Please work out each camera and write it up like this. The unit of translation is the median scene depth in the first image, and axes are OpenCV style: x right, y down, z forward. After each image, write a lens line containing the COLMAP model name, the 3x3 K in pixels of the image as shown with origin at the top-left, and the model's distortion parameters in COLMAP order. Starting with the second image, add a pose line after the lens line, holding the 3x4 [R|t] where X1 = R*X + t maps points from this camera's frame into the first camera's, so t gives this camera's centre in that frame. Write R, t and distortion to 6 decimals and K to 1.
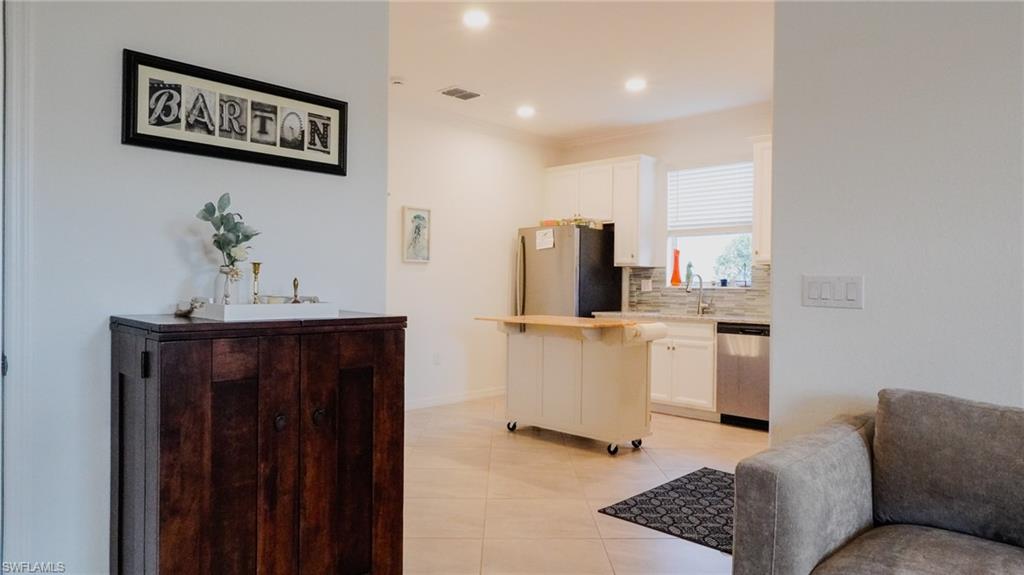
lens RADIAL K [[637.3, 0, 512.0], [0, 637.3, 287.5], [0, 0, 1]] dist [-0.017340, 0.000577]
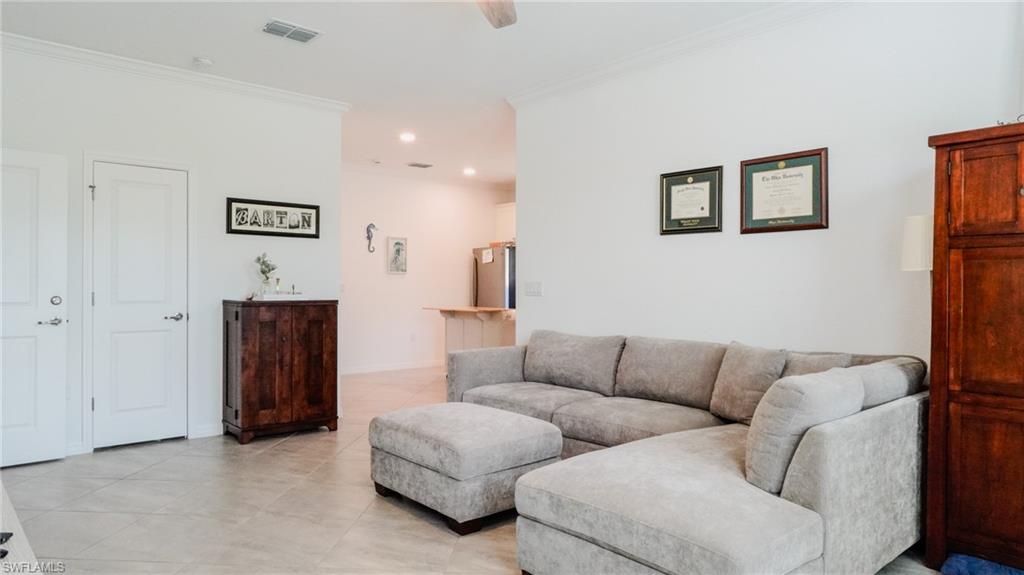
lens RADIAL K [[637.3, 0, 512.0], [0, 637.3, 287.5], [0, 0, 1]] dist [-0.017340, 0.000577]
pose [[0.996228, -0.007660, -0.086432, 0.733298], [0.007107, 0.999952, -0.006705, 0.019341], [0.086479, 0.006065, 0.996235, -1.412108]]
